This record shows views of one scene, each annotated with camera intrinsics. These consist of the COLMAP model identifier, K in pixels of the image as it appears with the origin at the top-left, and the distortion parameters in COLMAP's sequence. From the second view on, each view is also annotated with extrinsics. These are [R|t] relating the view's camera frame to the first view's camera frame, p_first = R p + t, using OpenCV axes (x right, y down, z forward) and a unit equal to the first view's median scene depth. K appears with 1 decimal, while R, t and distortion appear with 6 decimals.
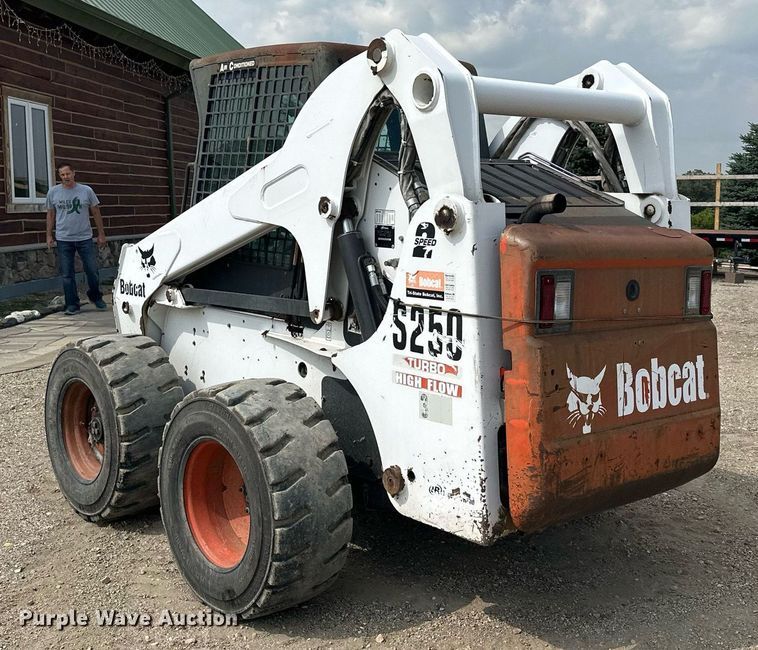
lens RADIAL K [[1032.3, 0, 379.0], [0, 1032.3, 325.0], [0, 0, 1]] dist [0.038054, -0.017940]
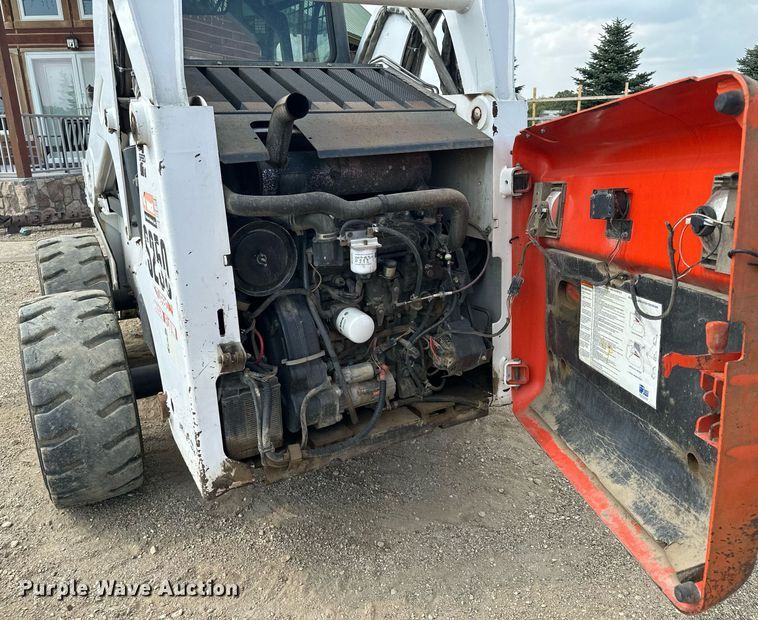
lens RADIAL K [[539.5, 0, 379.0], [0, 539.5, 310.0], [0, 0, 1]] dist [0.011267, 0.003207]
pose [[0.966735, 0.056974, -0.249356, 0.307737], [-0.004086, 0.978192, 0.207663, -0.044597], [0.255749, -0.199736, 0.945885, 0.525087]]
